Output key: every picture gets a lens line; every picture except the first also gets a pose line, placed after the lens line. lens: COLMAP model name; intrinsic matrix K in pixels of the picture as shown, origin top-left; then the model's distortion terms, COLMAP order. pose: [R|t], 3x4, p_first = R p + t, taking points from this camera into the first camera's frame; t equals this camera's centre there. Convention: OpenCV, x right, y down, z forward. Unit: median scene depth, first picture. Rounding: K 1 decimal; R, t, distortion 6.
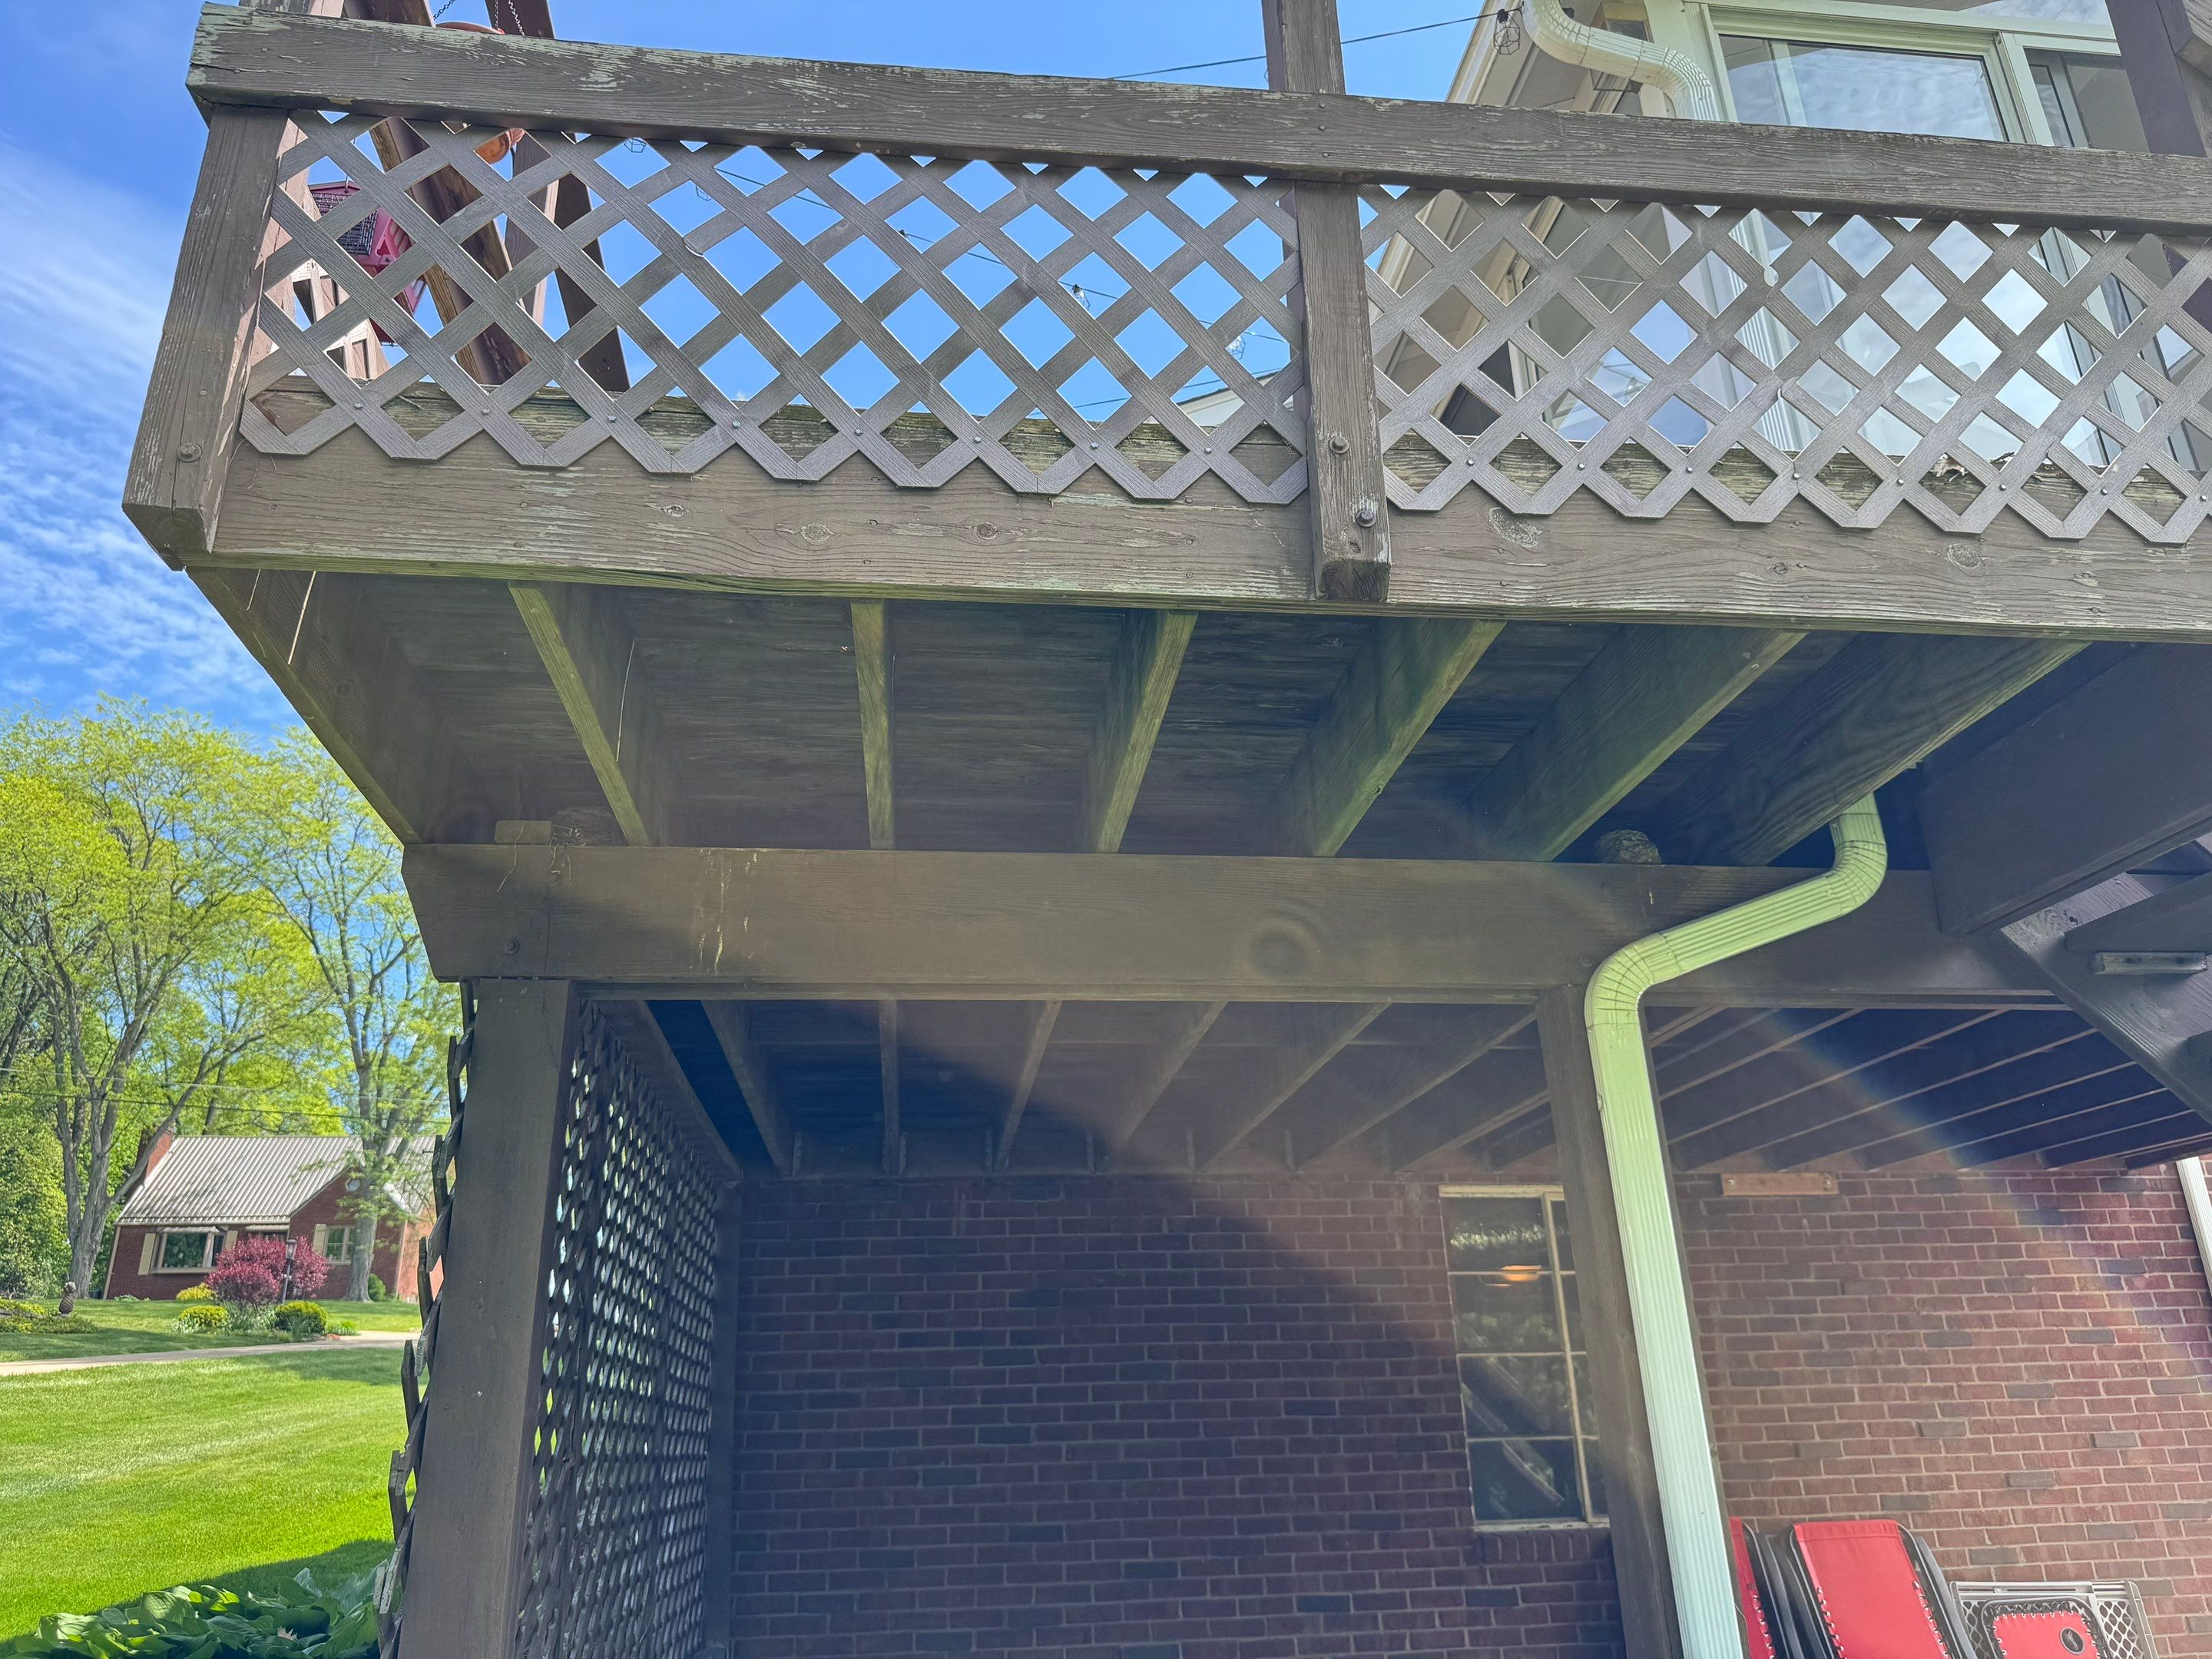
lens RADIAL K [[1574.7, 0, 1103.8], [0, 1574.7, 820.2], [0, 0, 1]] dist [0.048276, -0.054804]
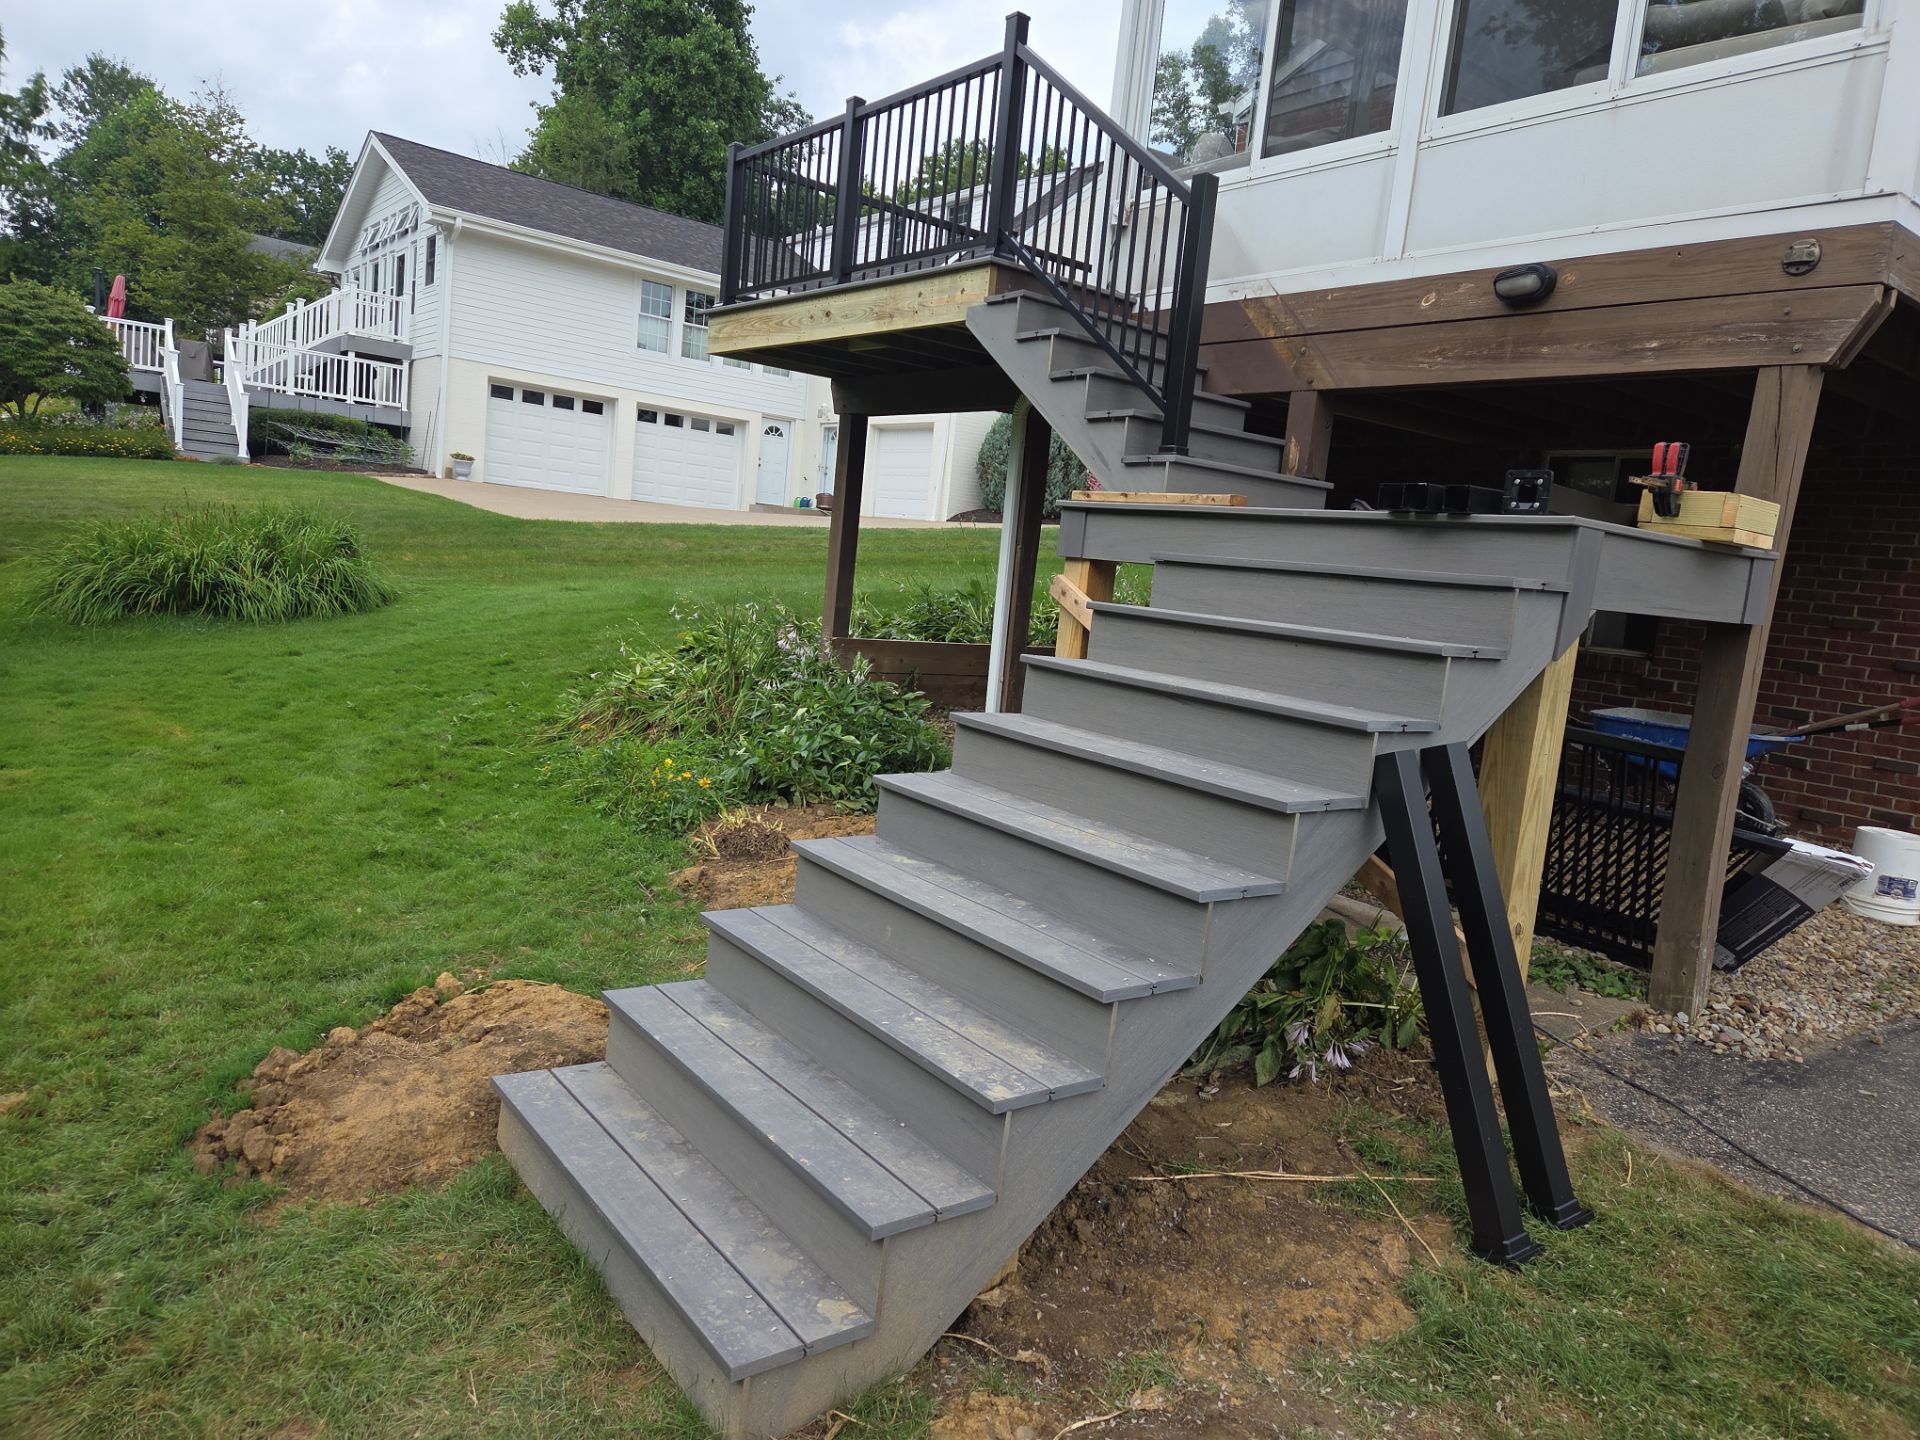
lens RADIAL K [[1278.5, 0, 968.5], [0, 1278.5, 711.8], [0, 0, 1]] dist [0.087581, -0.077500]
pose [[0.505460, 0.178372, -0.844212, 1.132428], [0.210697, 0.923266, 0.321227, -0.077169], [0.836730, -0.340240, 0.429091, -0.163732]]
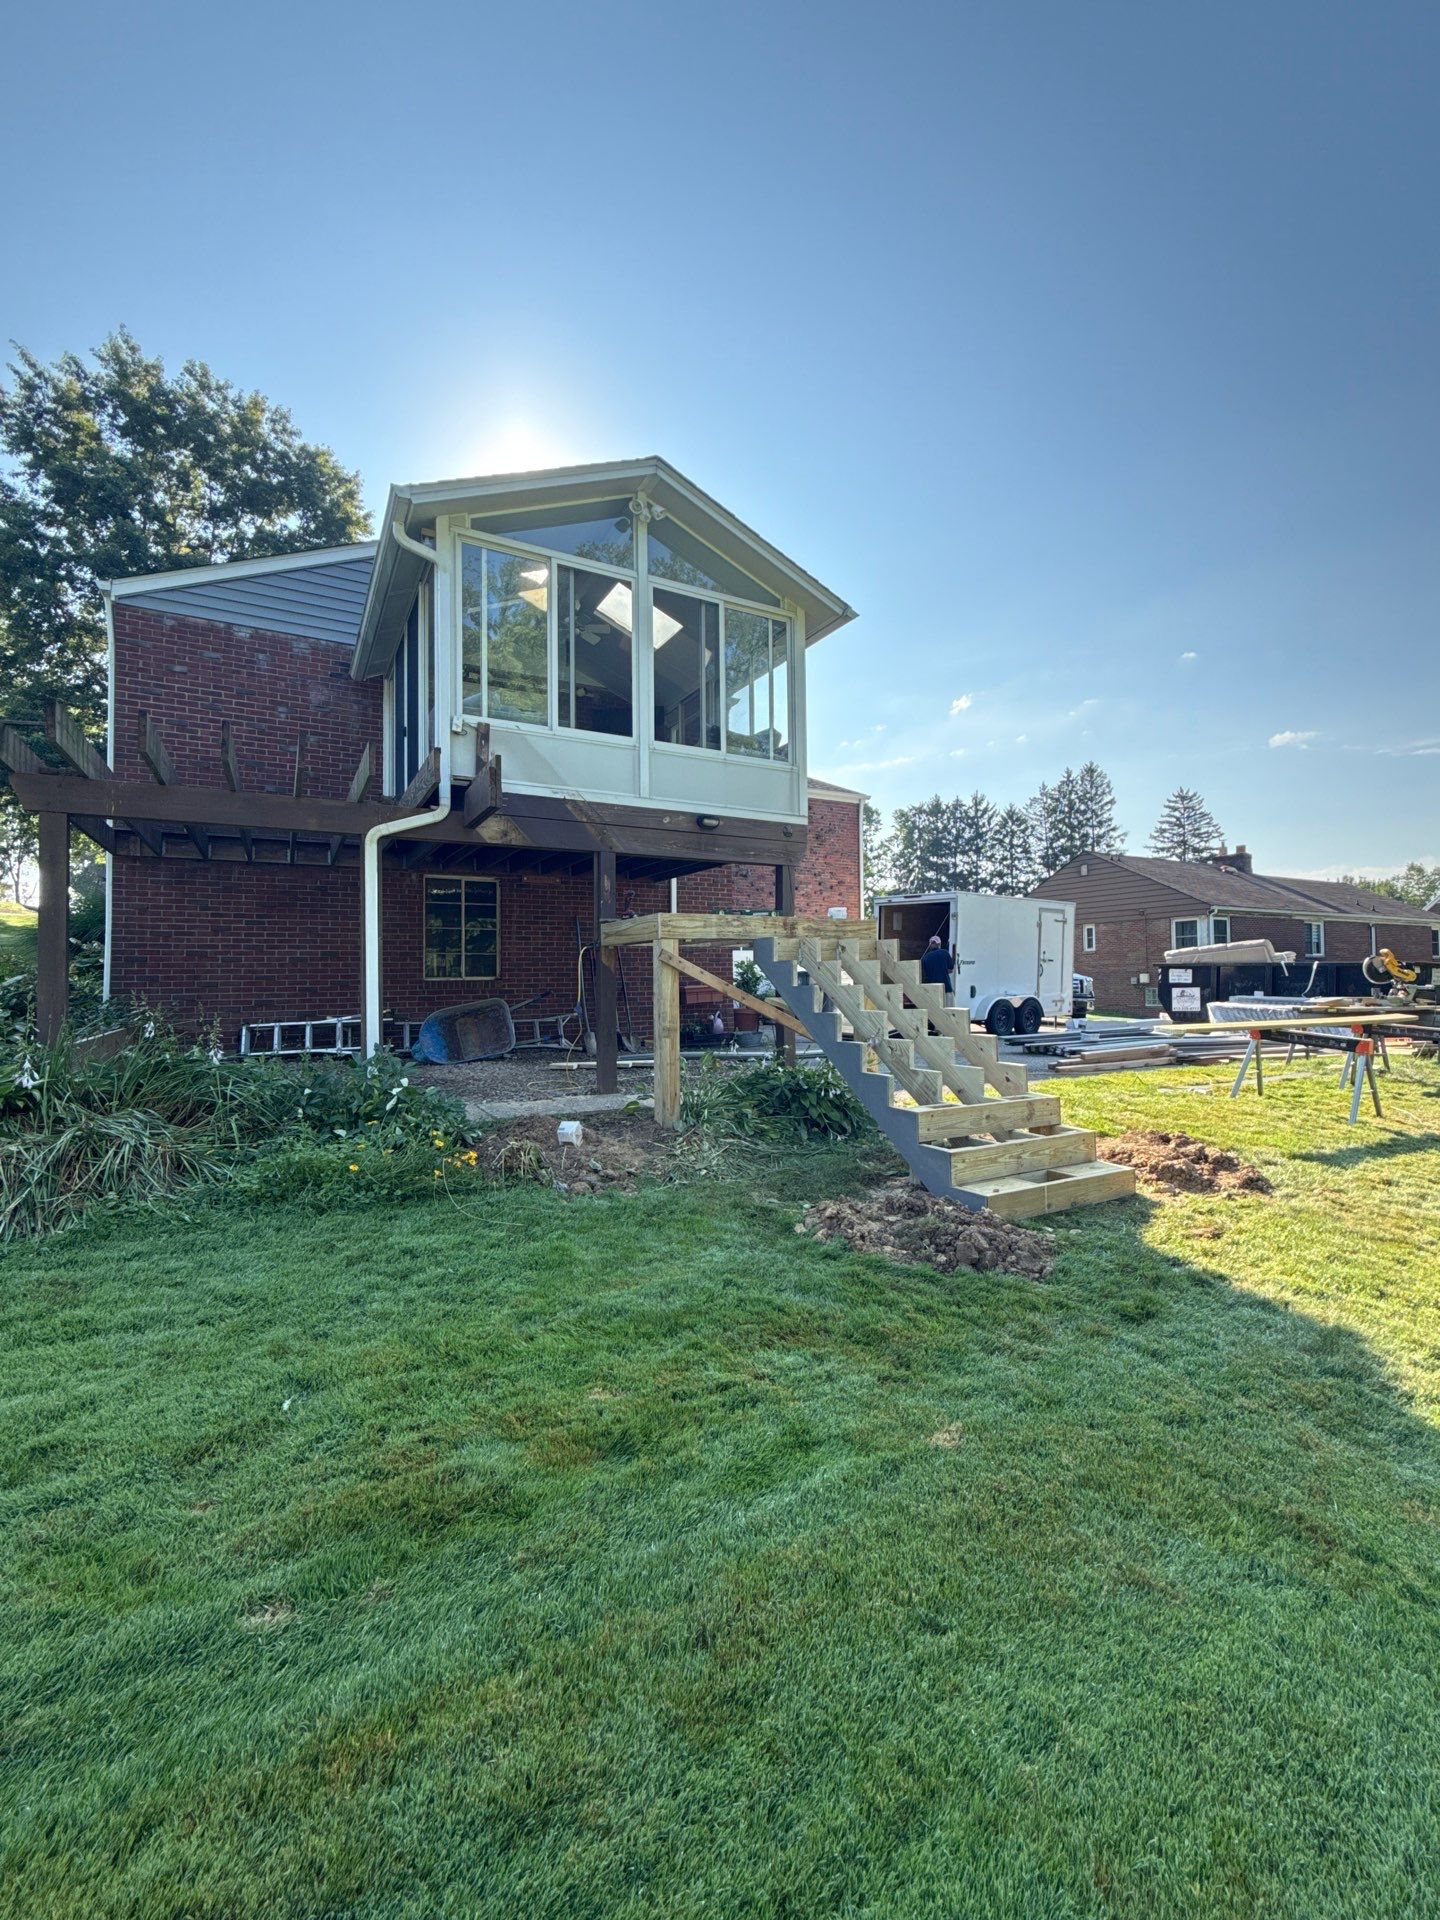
lens RADIAL K [[808.9, 0, 722.5], [0, 808.9, 965.5], [0, 0, 1]] dist [-0.000637, 0.000071]
pose [[0.926365, 0.022486, 0.375956, 0.171362], [-0.150239, 0.937419, 0.314125, -0.173827], [-0.345364, -0.347477, 0.871770, -0.592410]]
